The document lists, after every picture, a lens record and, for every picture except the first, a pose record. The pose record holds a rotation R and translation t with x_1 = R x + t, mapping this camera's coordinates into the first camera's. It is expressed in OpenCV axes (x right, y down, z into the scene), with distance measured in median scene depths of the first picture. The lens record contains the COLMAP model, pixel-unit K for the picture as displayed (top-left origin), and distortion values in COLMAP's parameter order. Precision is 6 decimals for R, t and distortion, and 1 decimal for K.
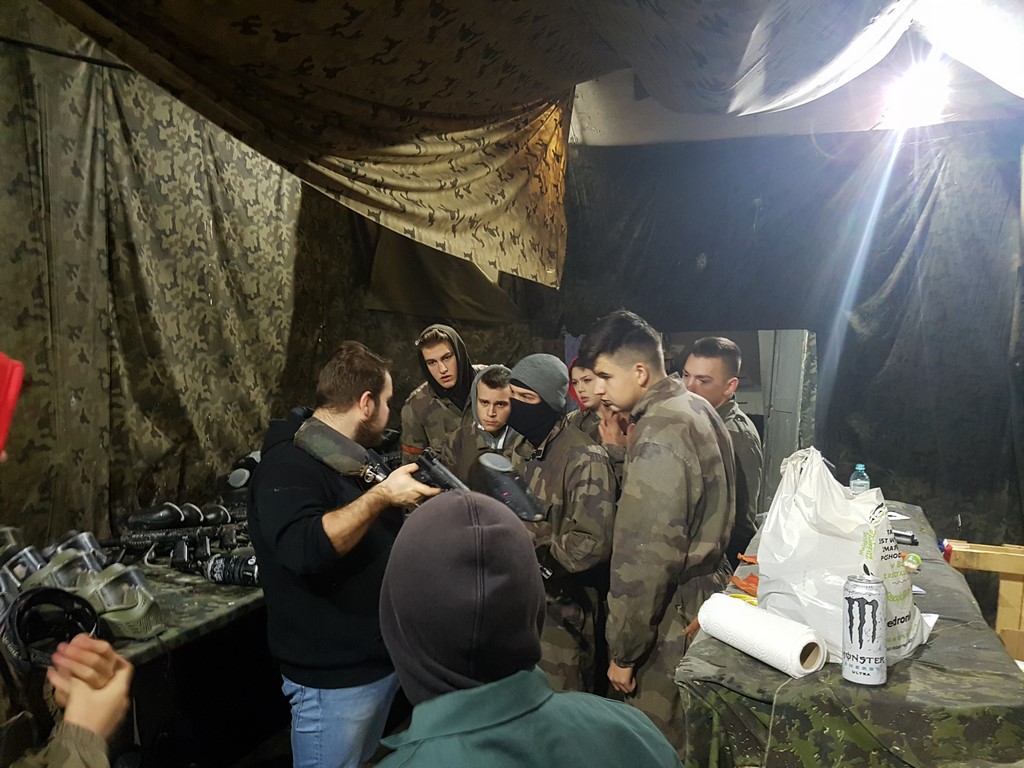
lens RADIAL K [[765.6, 0, 517.0], [0, 765.6, 385.1], [0, 0, 1]] dist [-0.005054, -0.016547]
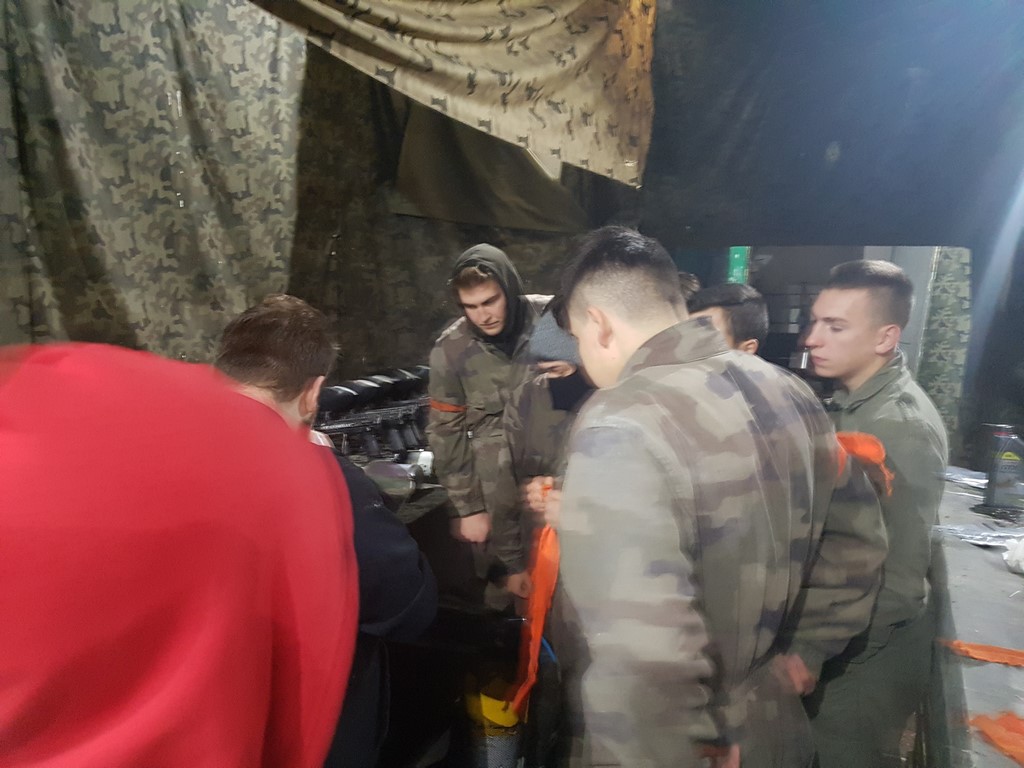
lens RADIAL K [[765.6, 0, 502.8], [0, 765.6, 387.5], [0, 0, 1]] dist [-0.005054, -0.016547]
pose [[0.996280, 0.026371, -0.082045, -0.017844], [-0.015399, 0.991185, 0.131590, -0.032580], [0.084792, -0.129837, 0.987903, 0.255761]]
